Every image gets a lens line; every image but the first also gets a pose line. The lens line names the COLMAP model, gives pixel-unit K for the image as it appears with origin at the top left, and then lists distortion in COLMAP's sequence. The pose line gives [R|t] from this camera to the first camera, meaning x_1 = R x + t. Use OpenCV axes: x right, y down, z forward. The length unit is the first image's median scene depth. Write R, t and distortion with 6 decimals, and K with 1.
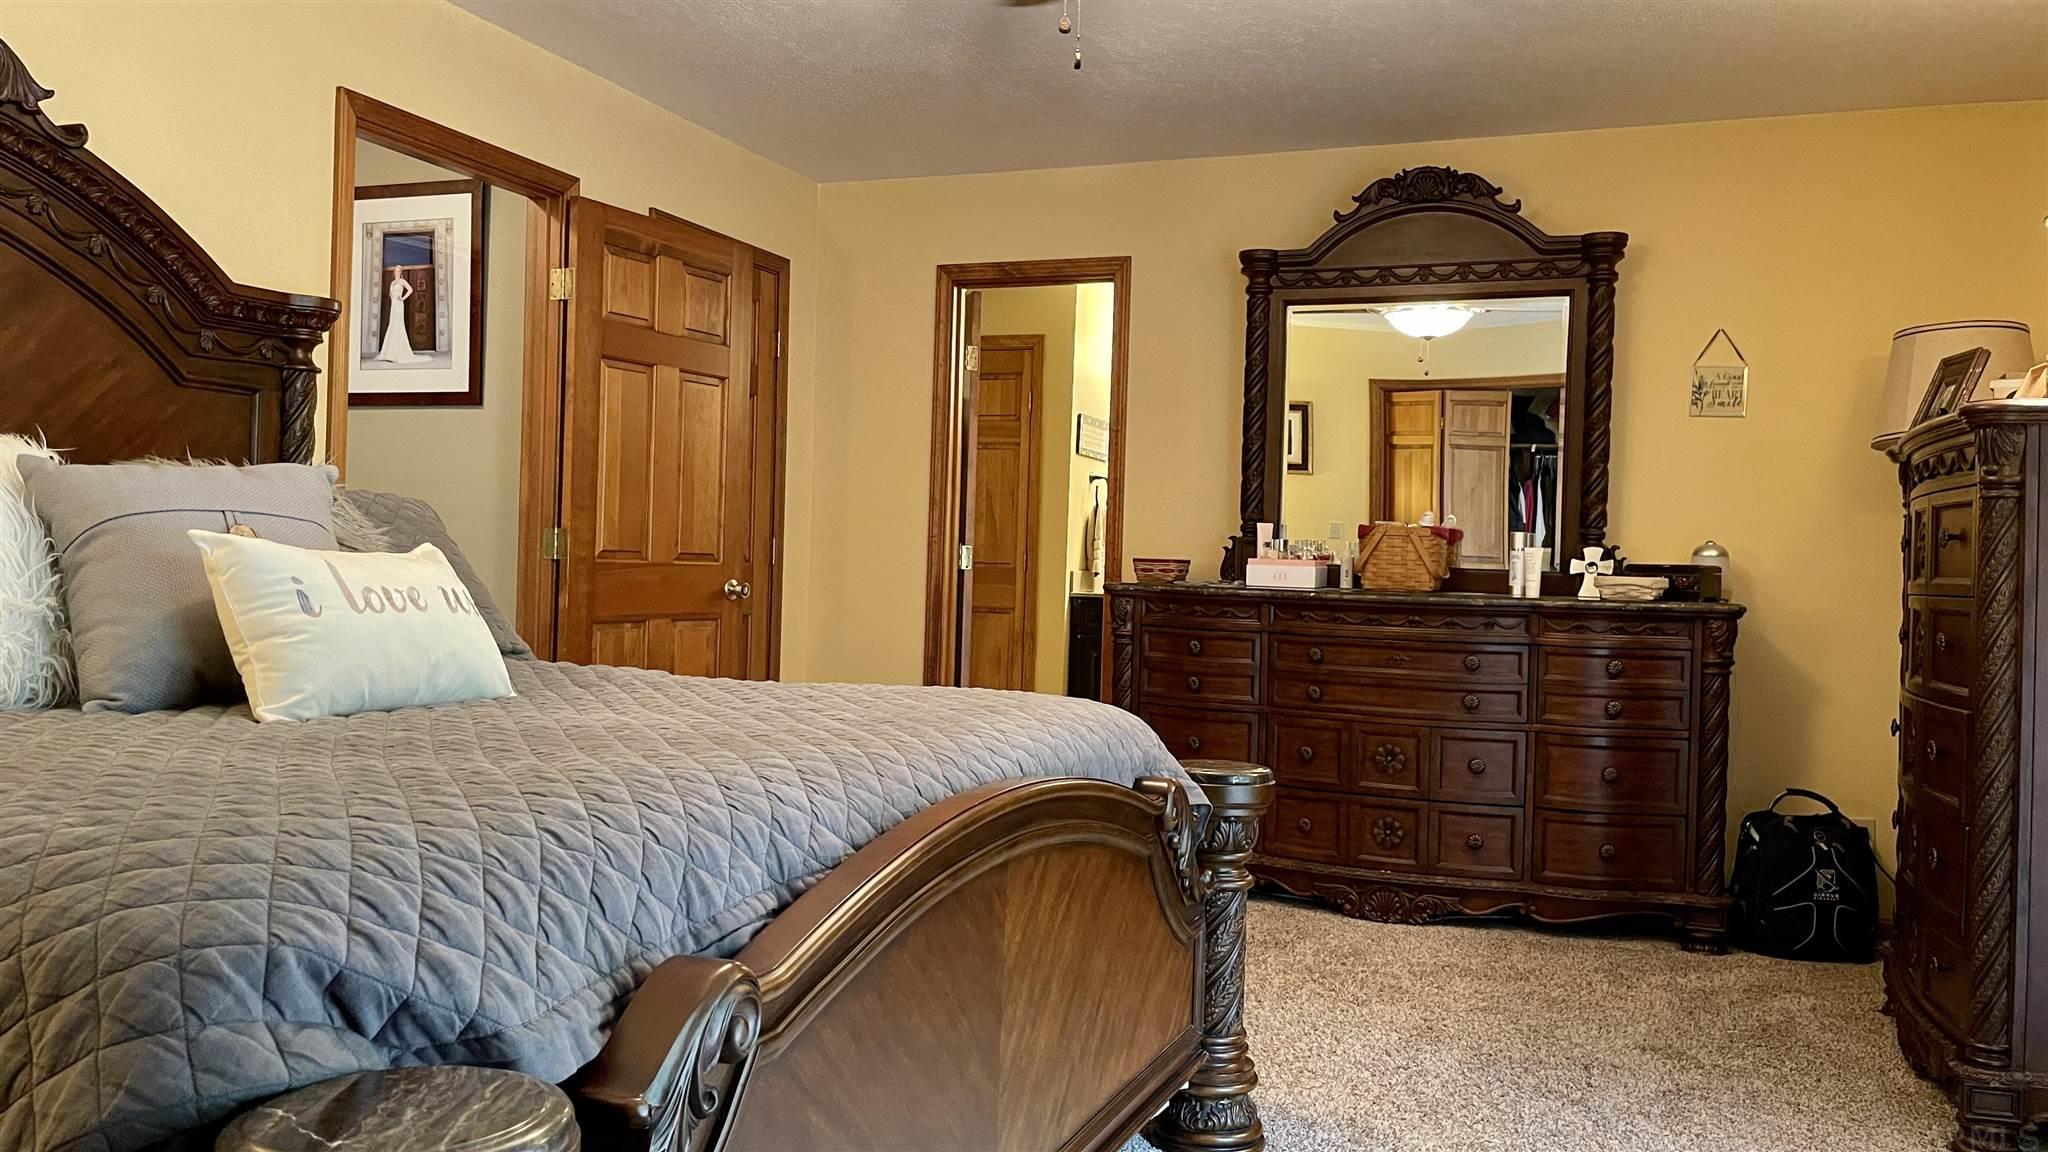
lens RADIAL K [[1557.2, 0, 1024.0], [0, 1557.2, 576.0], [0, 0, 1]] dist [0.113400, -0.160899]
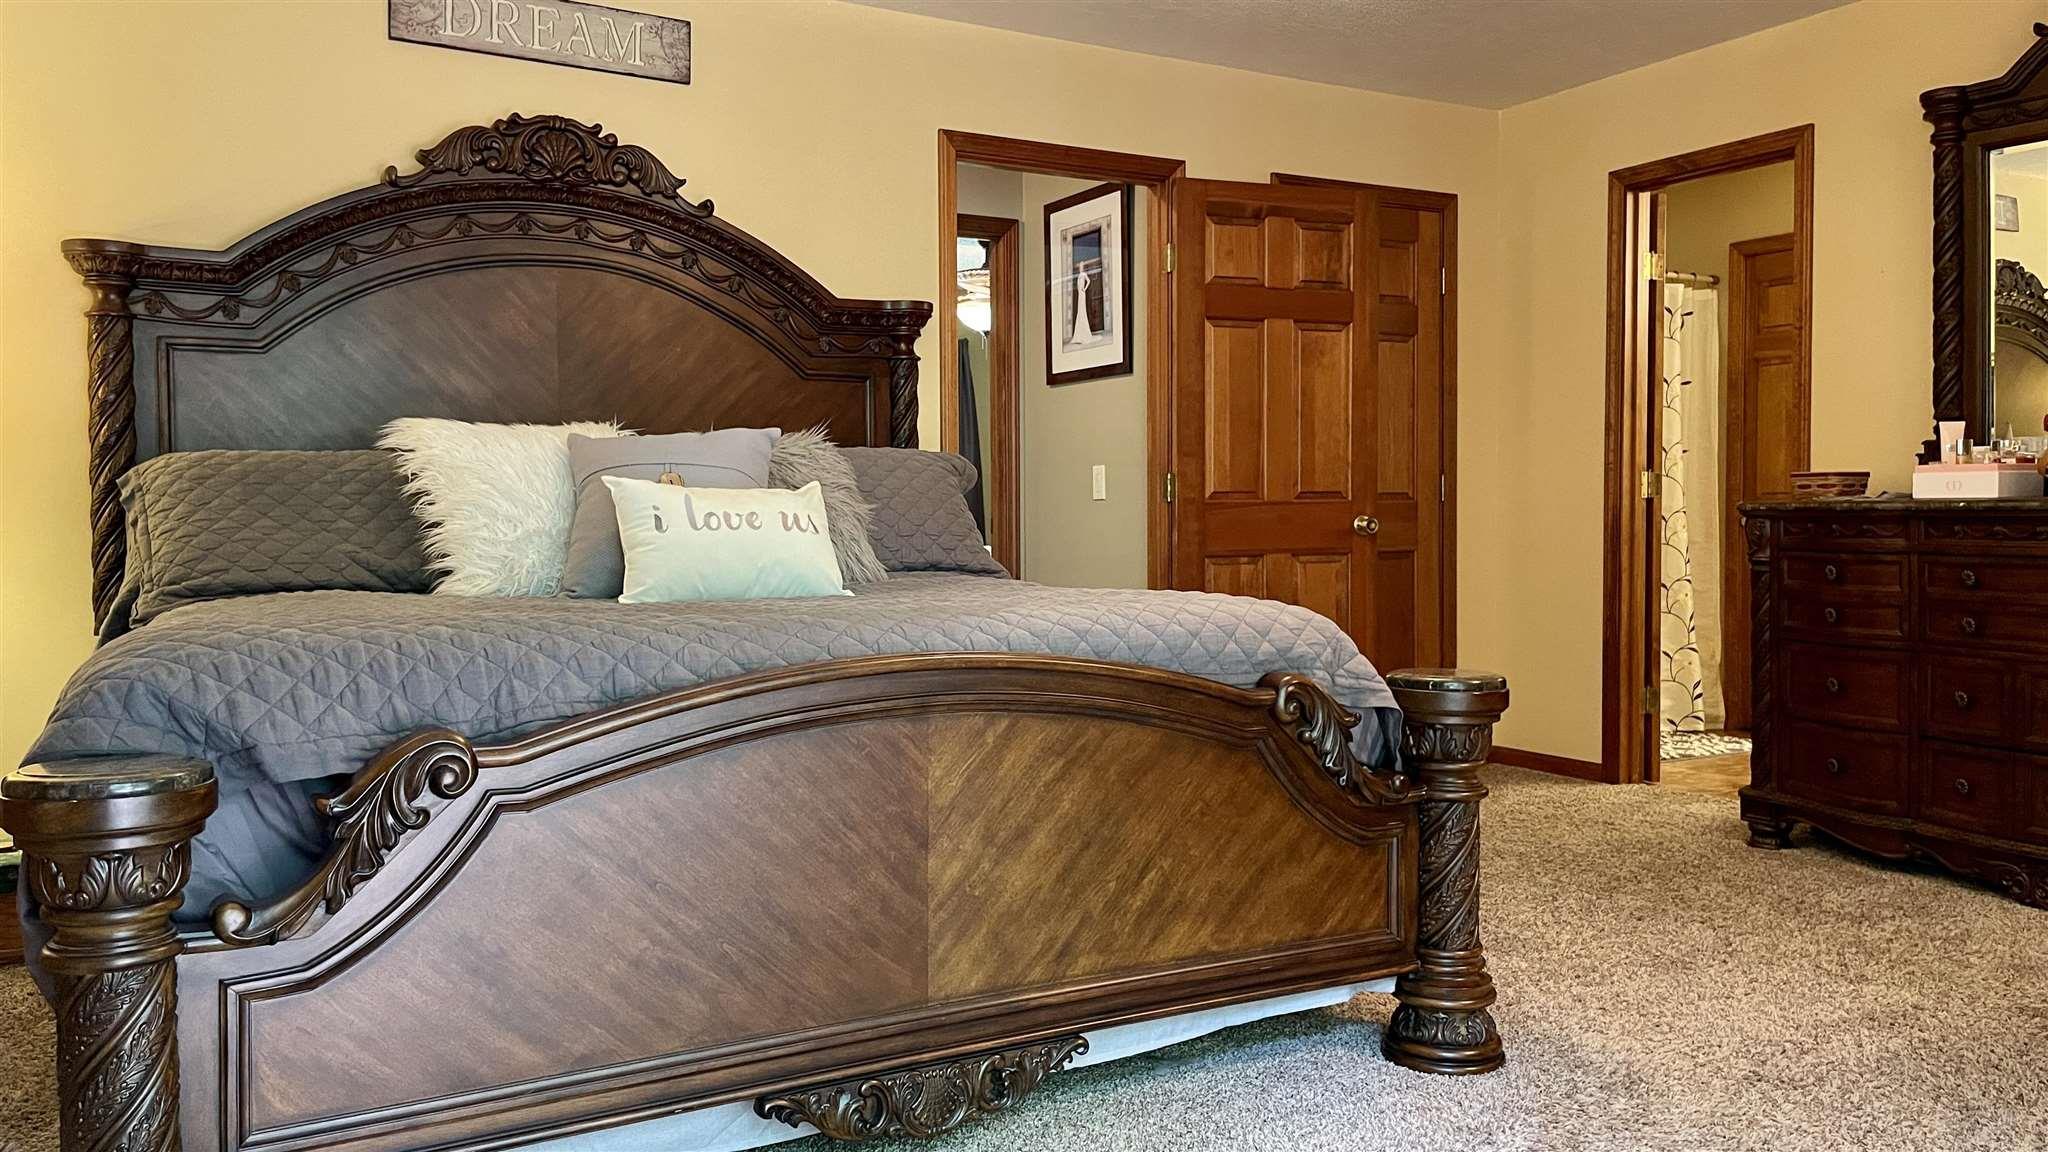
lens RADIAL K [[1557.2, 0, 1024.0], [0, 1557.2, 576.0], [0, 0, 1]] dist [0.113400, -0.160899]
pose [[0.777026, -0.012519, -0.629344, 0.322202], [0.025951, 0.999589, 0.012157, 0.026101], [0.628933, -0.025779, 0.777032, 0.051490]]
